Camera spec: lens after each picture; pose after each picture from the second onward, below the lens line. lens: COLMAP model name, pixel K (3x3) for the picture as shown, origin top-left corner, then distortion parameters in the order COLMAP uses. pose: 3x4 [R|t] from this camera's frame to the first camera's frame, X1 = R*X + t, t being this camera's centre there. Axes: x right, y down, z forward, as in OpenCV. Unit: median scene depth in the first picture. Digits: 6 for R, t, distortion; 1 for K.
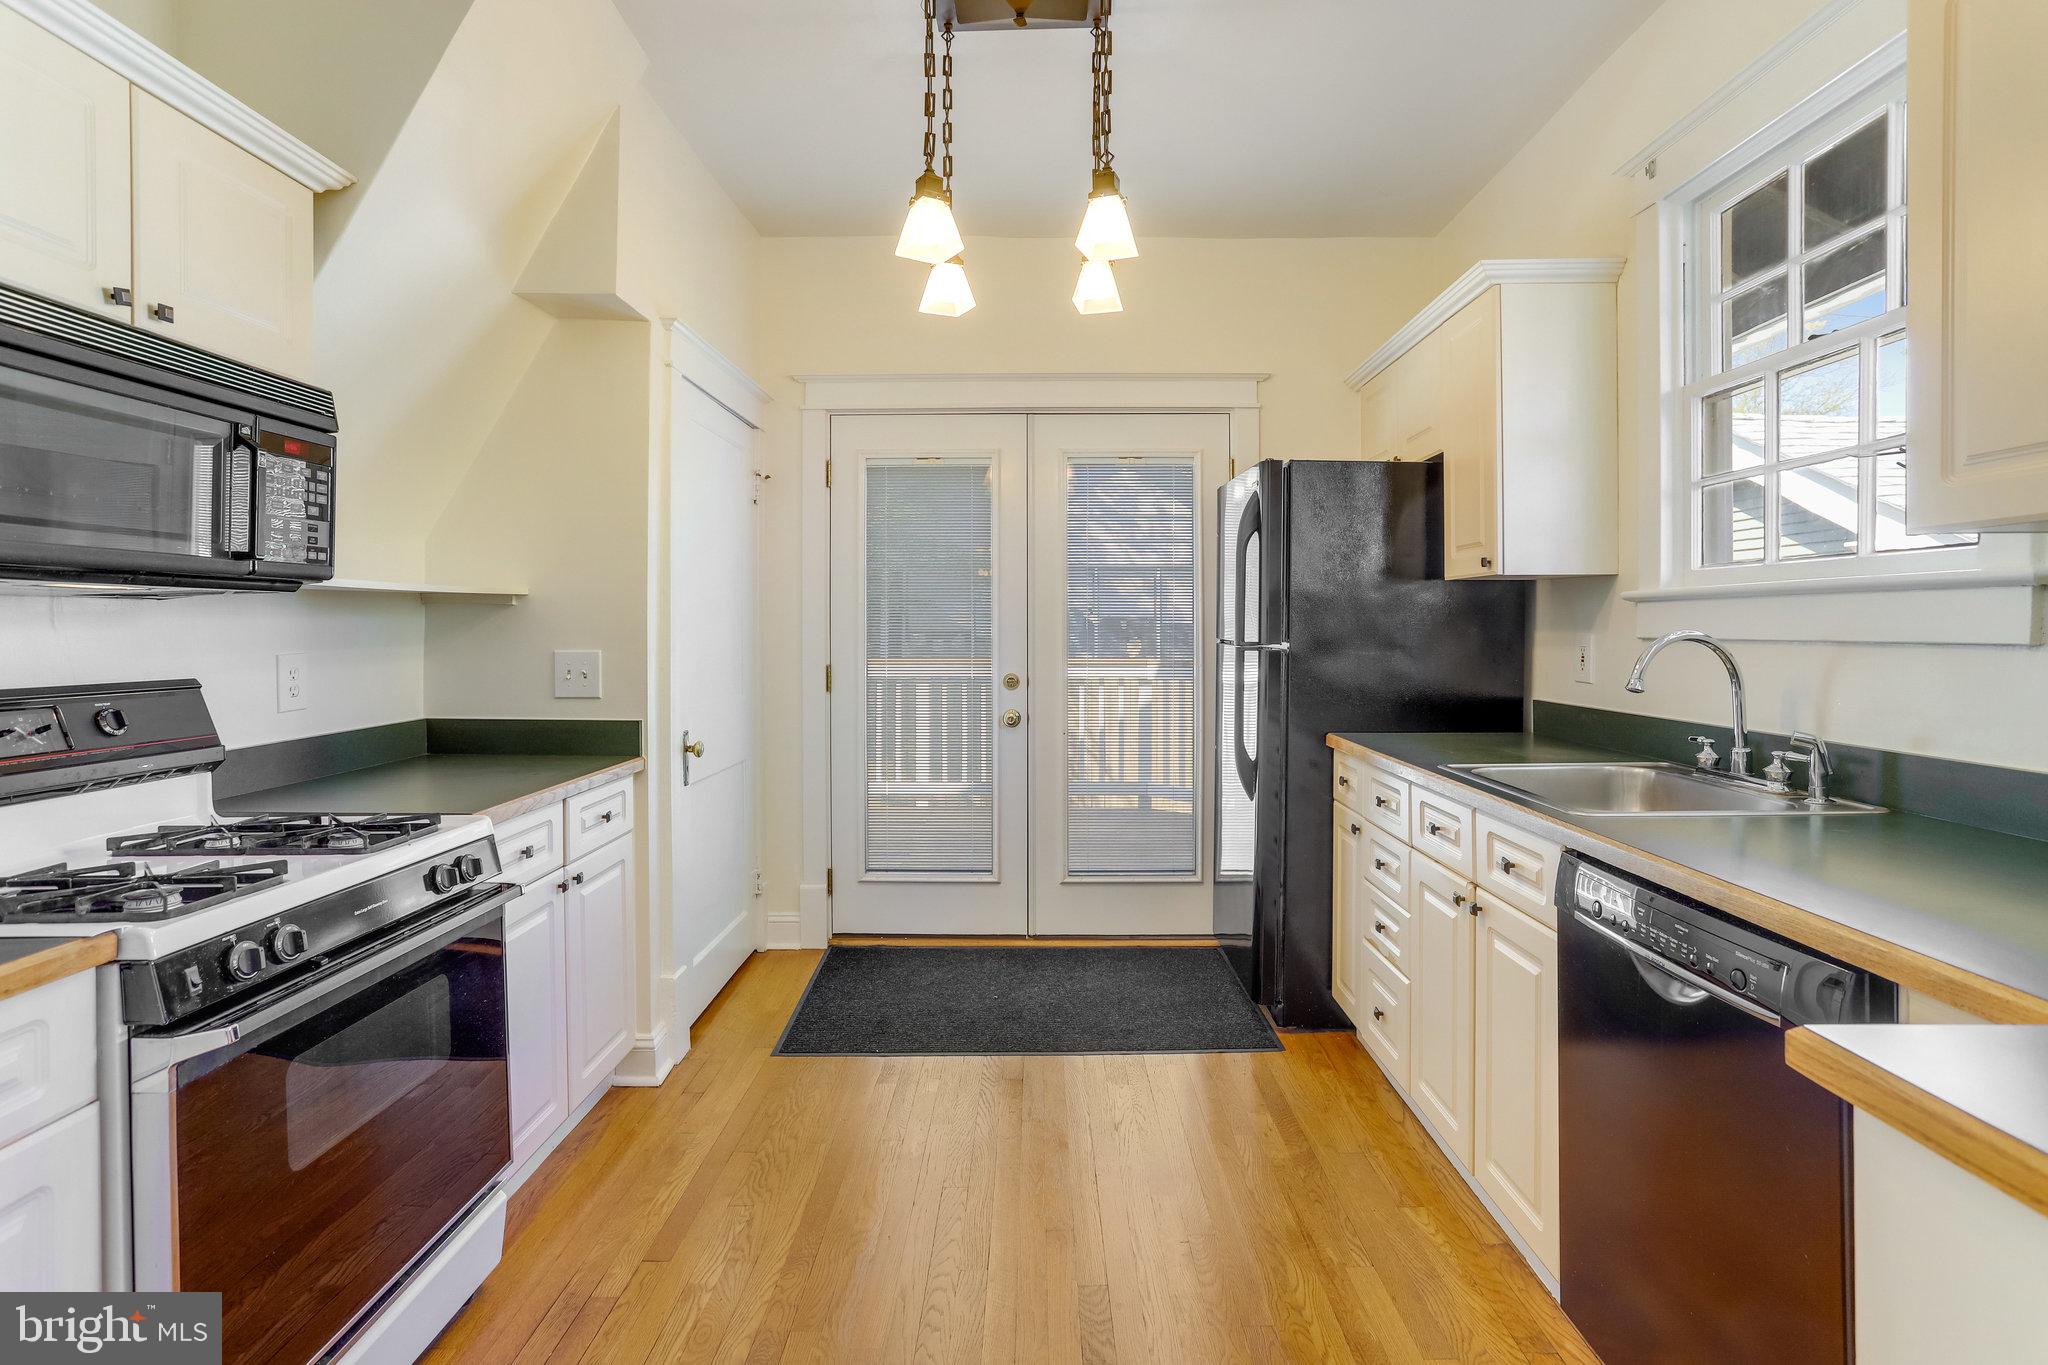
lens RADIAL K [[988.8, 0, 1018.9], [0, 988.8, 633.8], [0, 0, 1]] dist [-0.046159, 0.023454]
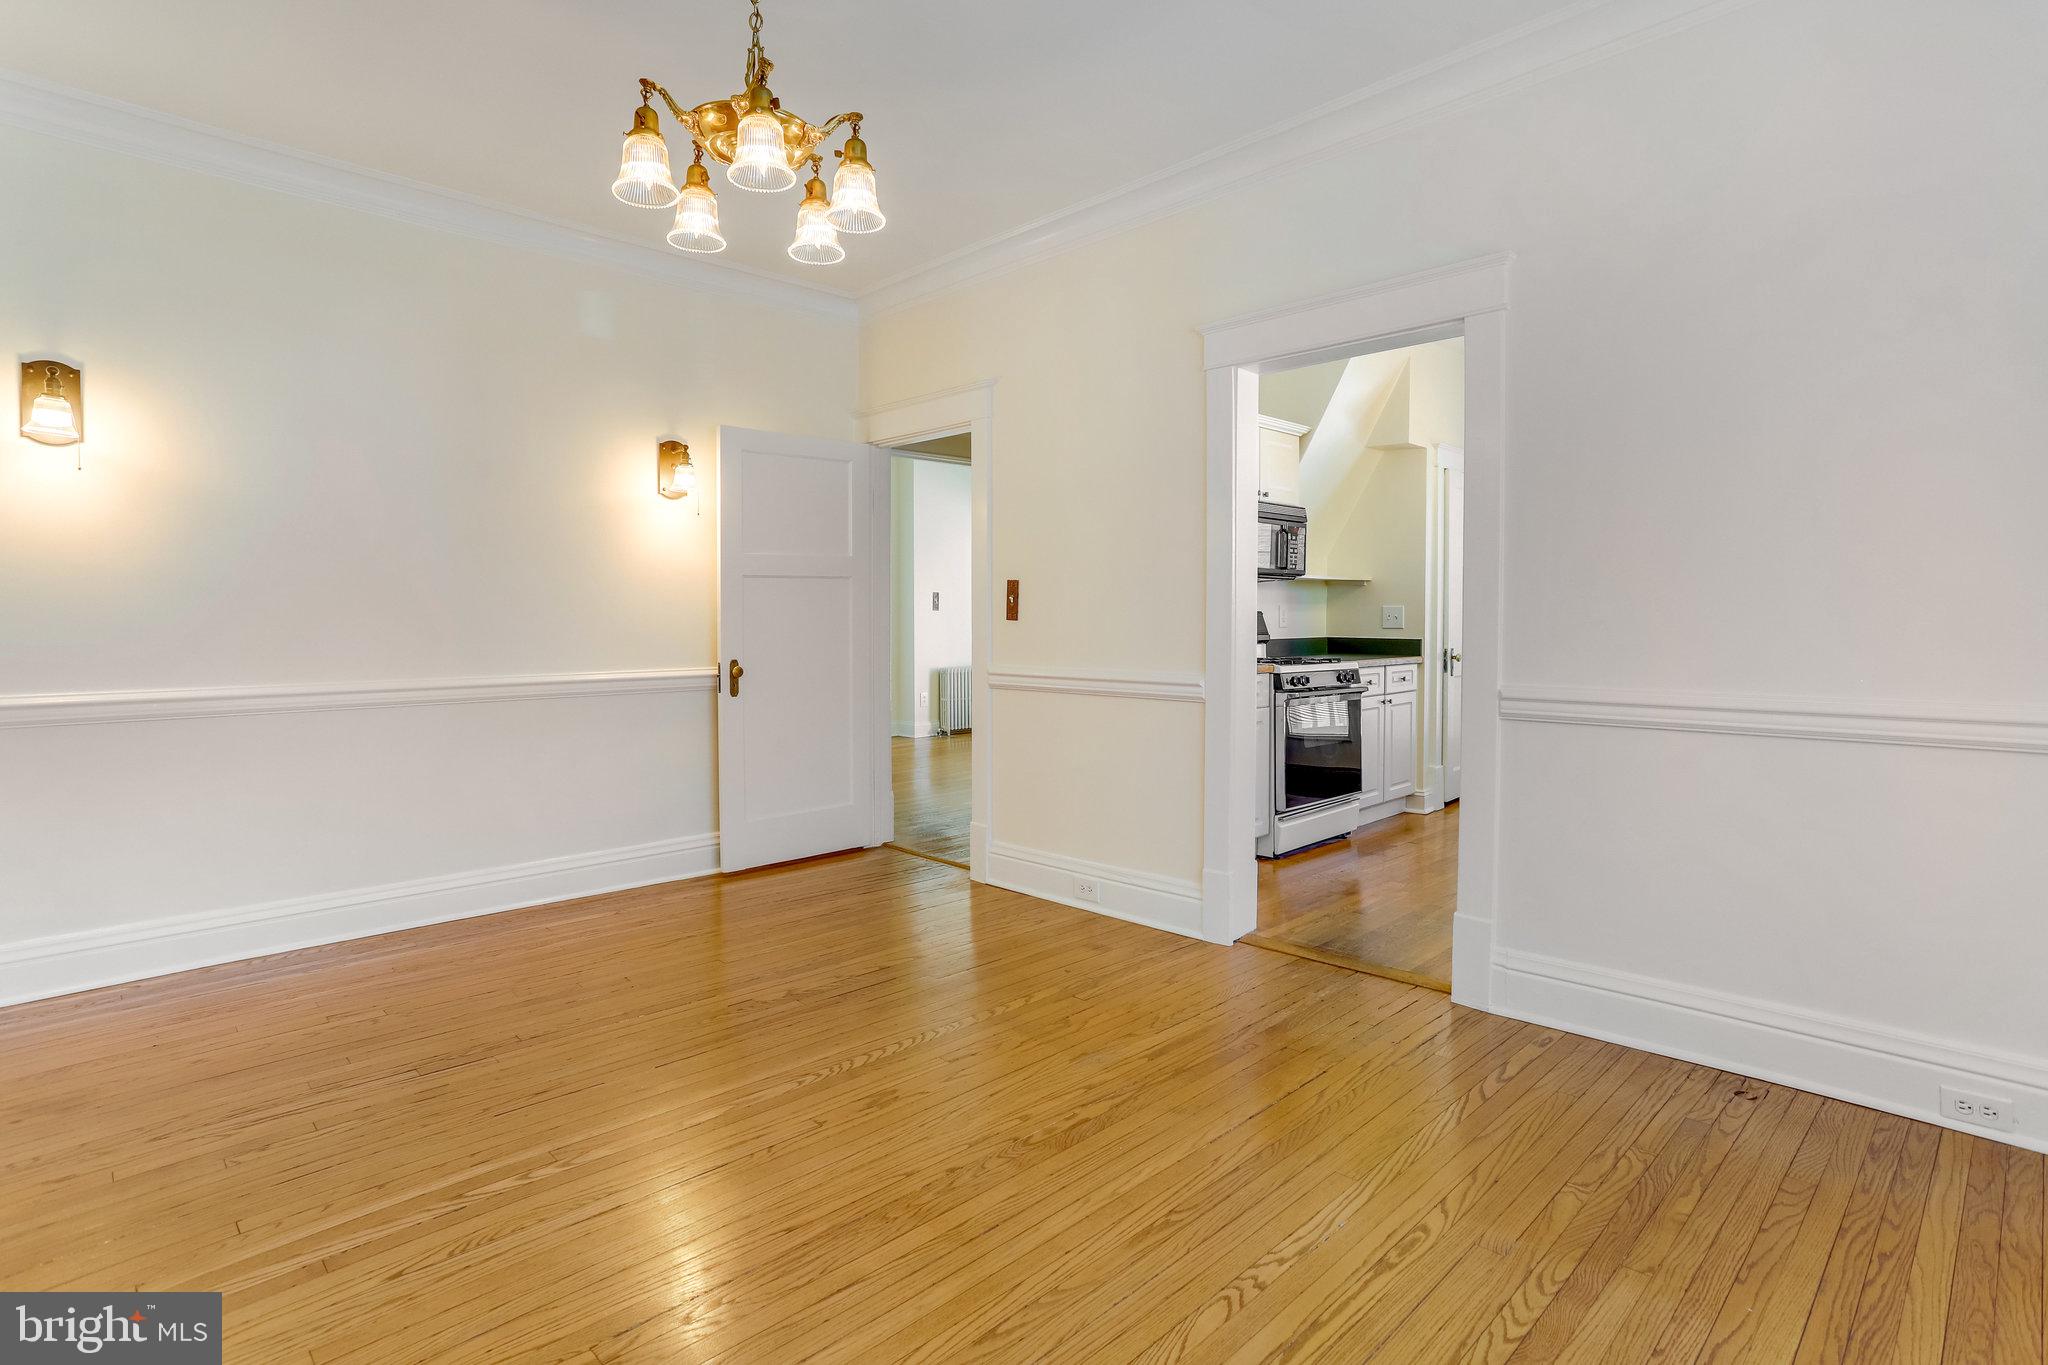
lens RADIAL K [[1030.8, 0, 1081.7], [0, 1030.8, 610.2], [0, 0, 1]] dist [-0.025836, 0.000561]
pose [[0.739298, 0.003451, -0.673369, 0.633080], [-0.009825, 0.999936, -0.005663, 0.052251], [0.673306, 0.010803, 0.739285, -1.264105]]
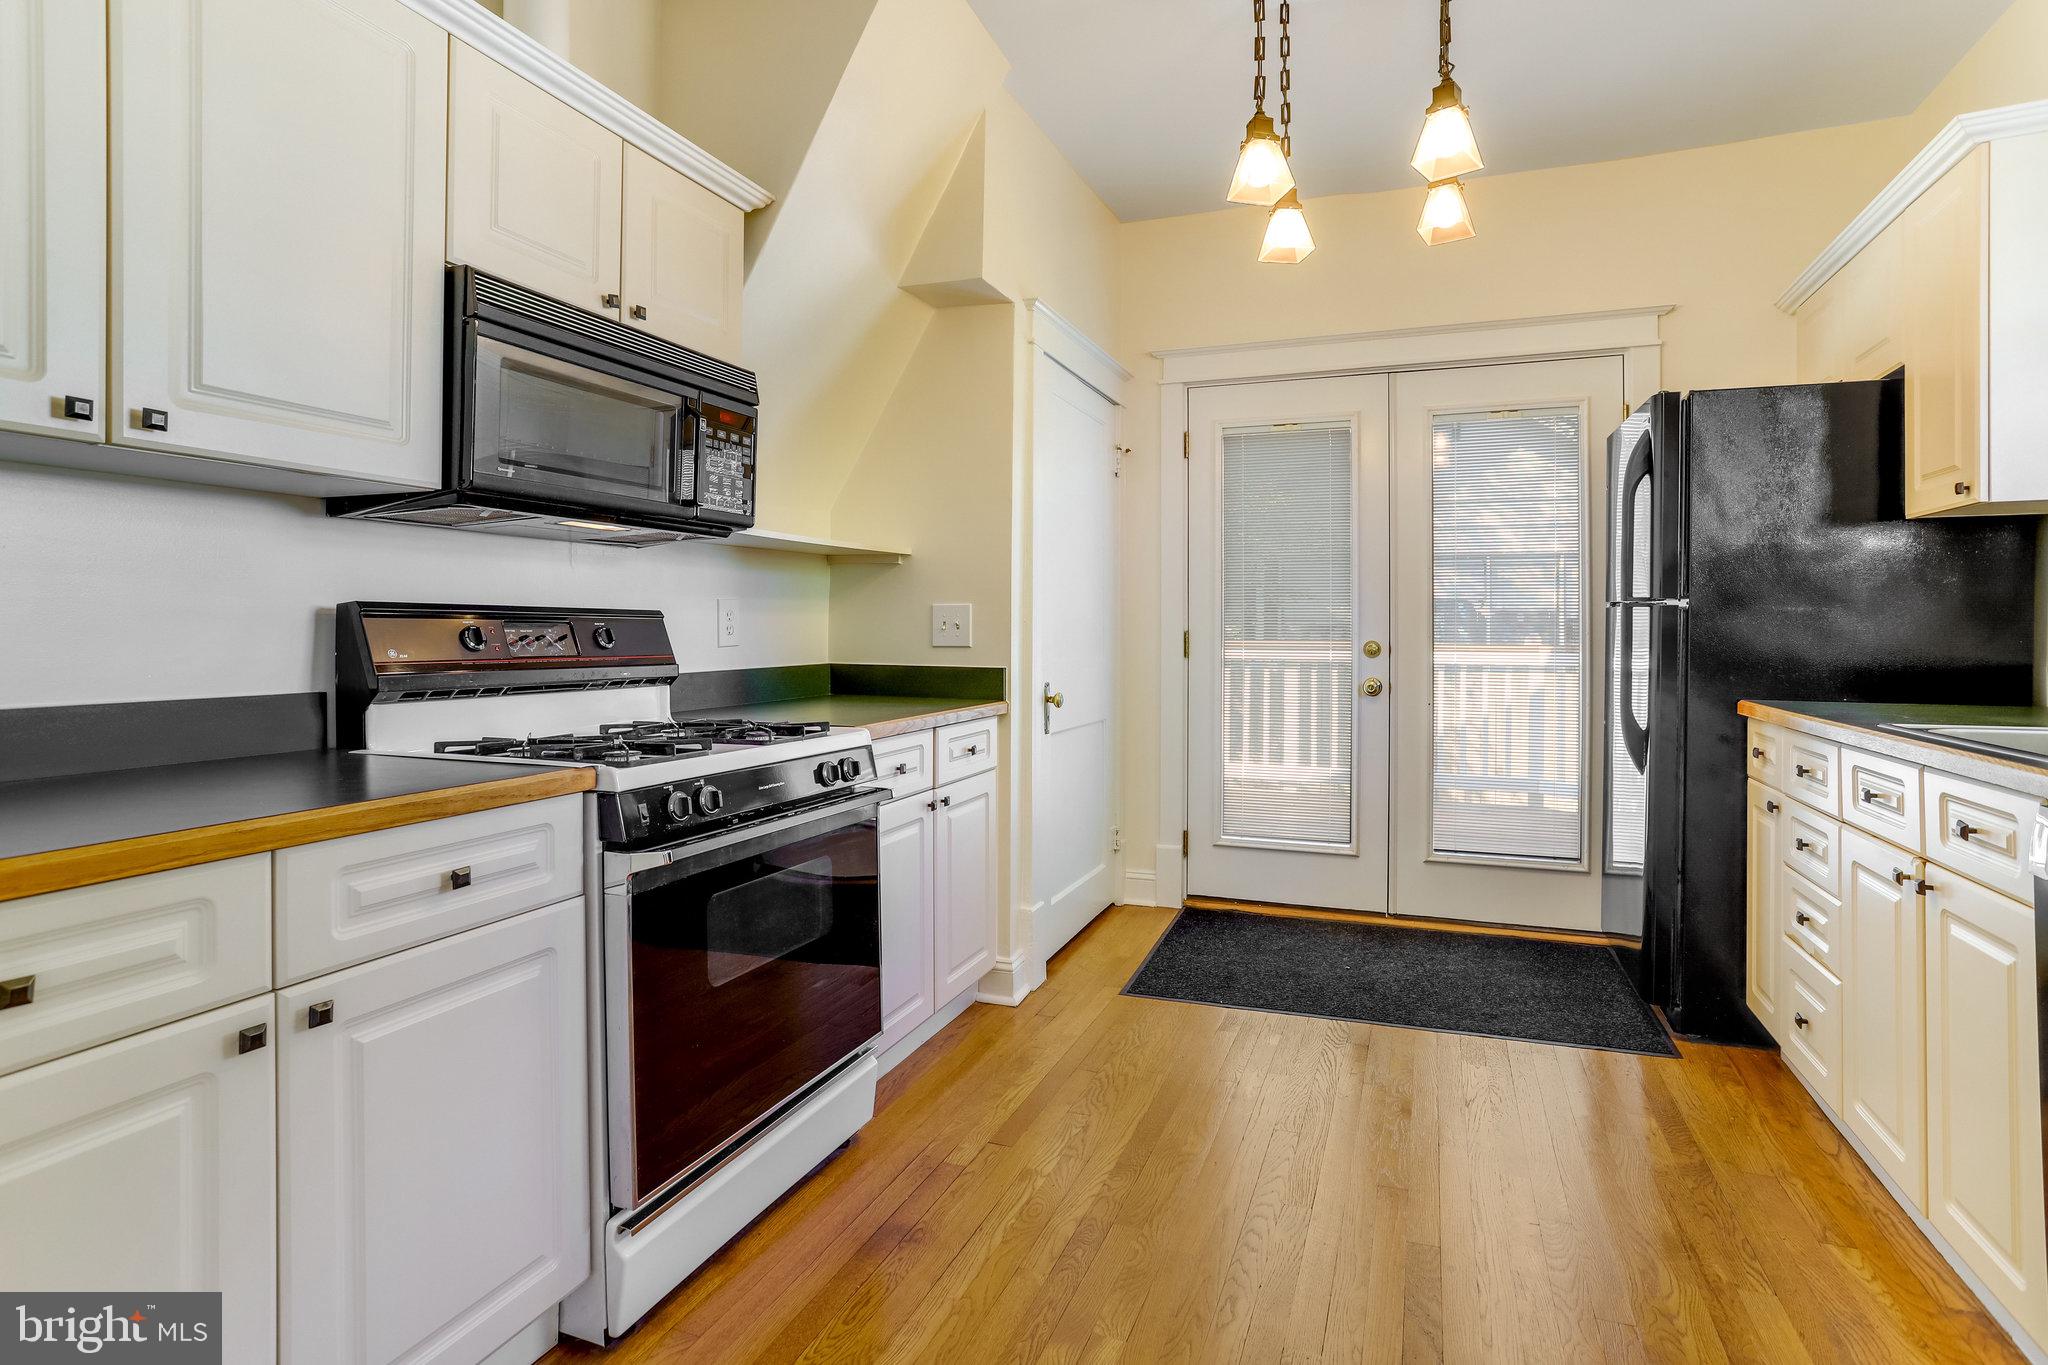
lens RADIAL K [[988.8, 0, 1055.5], [0, 988.8, 623.4], [0, 0, 1]] dist [-0.046159, 0.023454]
pose [[0.941271, 0.000627, -0.337650, 0.043366], [-0.004840, 0.999921, -0.011635, 0.058446], [0.337616, 0.012586, 0.941200, -0.015183]]
